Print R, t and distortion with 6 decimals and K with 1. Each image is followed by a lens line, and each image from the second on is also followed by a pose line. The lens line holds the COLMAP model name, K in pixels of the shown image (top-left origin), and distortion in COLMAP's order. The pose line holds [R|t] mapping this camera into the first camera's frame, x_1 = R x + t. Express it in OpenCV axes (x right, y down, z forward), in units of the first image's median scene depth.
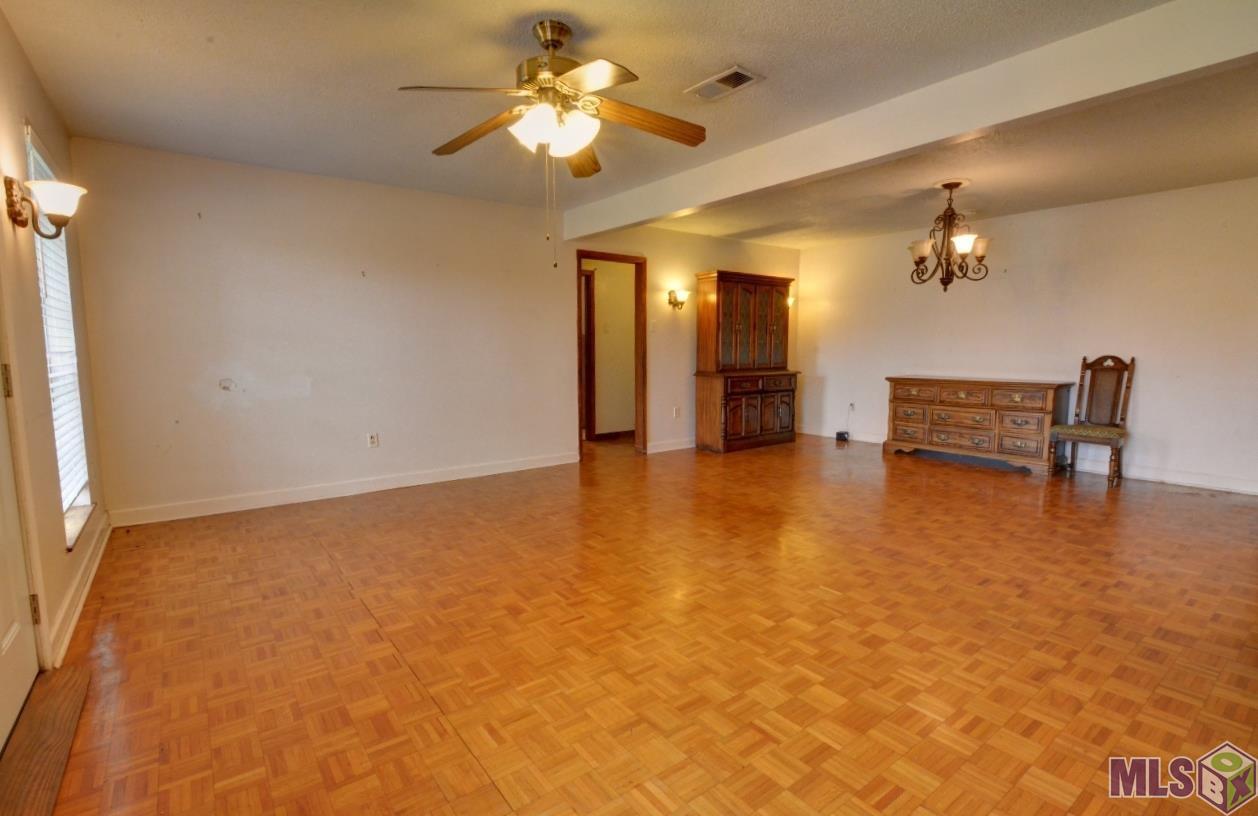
lens RADIAL K [[588.9, 0, 627.3], [0, 588.9, 410.2], [0, 0, 1]] dist [-0.000666, -0.001558]
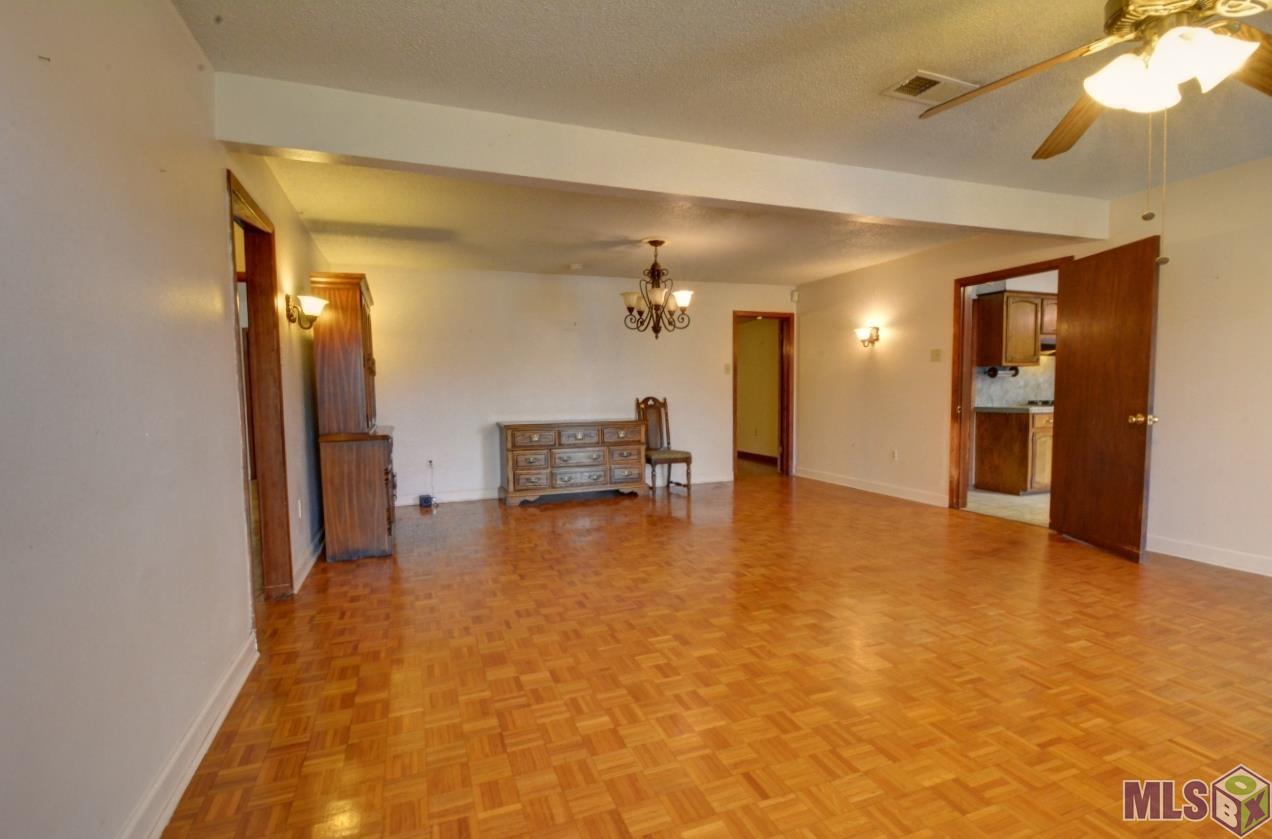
lens RADIAL K [[579.9, 0, 639.6], [0, 579.9, 430.5], [0, 0, 1]] dist [-0.011461, -0.001136]
pose [[0.306410, -0.069423, 0.949365, -0.424315], [0.116098, 0.992617, 0.035115, -0.065214], [-0.944793, 0.099460, 0.312208, 0.614890]]
